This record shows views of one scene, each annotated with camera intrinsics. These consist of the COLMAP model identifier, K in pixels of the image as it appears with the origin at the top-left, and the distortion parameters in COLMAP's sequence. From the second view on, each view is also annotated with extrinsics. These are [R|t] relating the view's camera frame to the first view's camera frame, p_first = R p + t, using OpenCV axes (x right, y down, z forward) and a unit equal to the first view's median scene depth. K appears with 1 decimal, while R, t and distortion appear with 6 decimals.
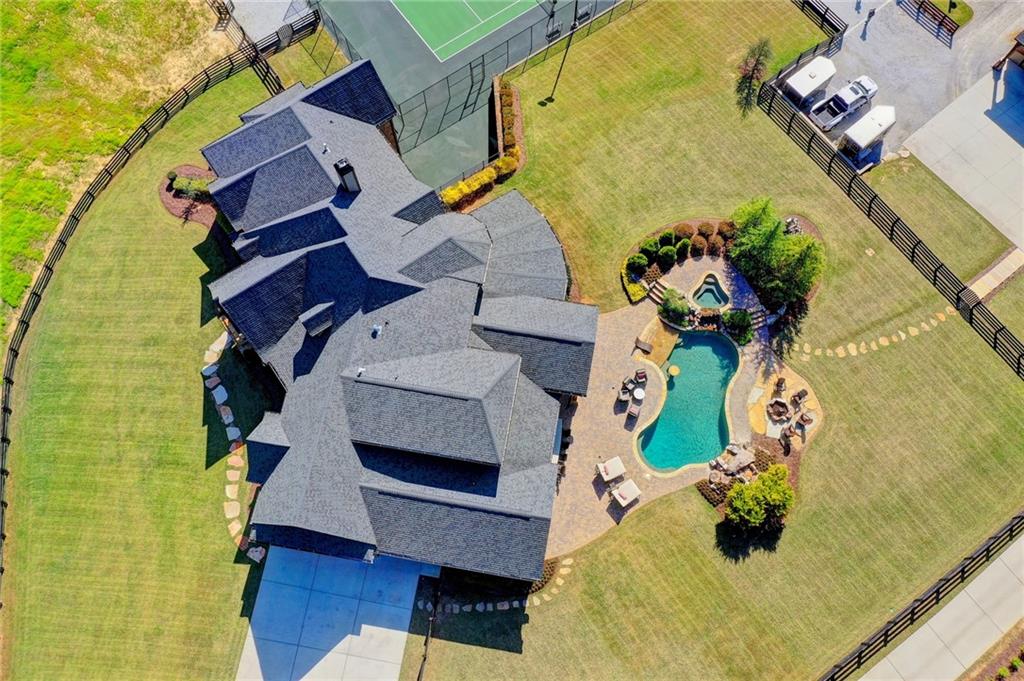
lens RADIAL K [[809.7, 0, 512.0], [0, 809.7, 340.5], [0, 0, 1]] dist [0.013846, 0.001271]
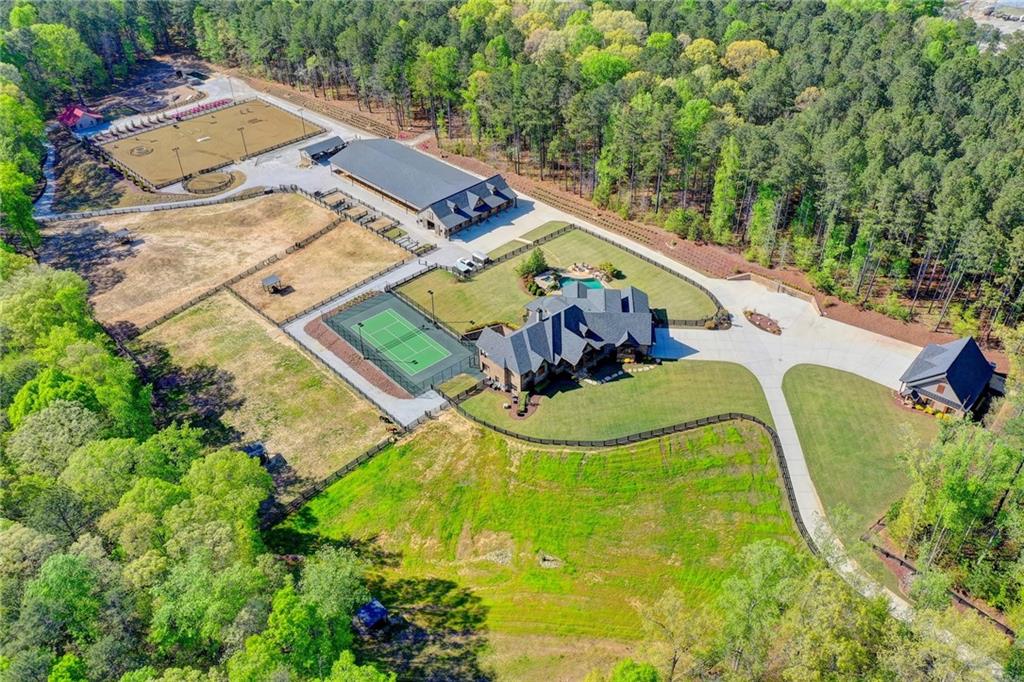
lens RADIAL K [[809.7, 0, 512.0], [0, 809.7, 341.0], [0, 0, 1]] dist [0.013846, 0.001271]
pose [[-0.103559, -0.590176, 0.800605, -2.496988], [0.945943, 0.190297, 0.262638, -1.005296], [-0.307356, 0.784525, 0.538566, -0.491595]]
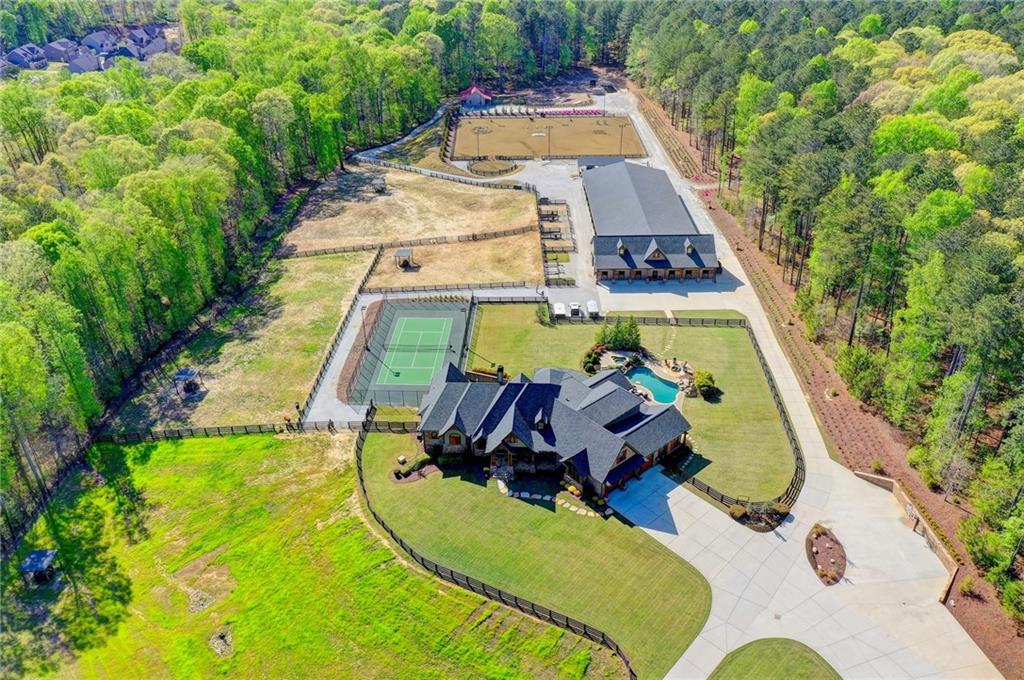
lens RADIAL K [[809.7, 0, 512.0], [0, 809.7, 340.0], [0, 0, 1]] dist [0.013846, 0.001271]
pose [[0.621704, -0.404997, 0.670419, -1.536779], [0.743205, 0.575221, -0.341713, 0.494769], [-0.247246, 0.710703, 0.658613, -0.518632]]
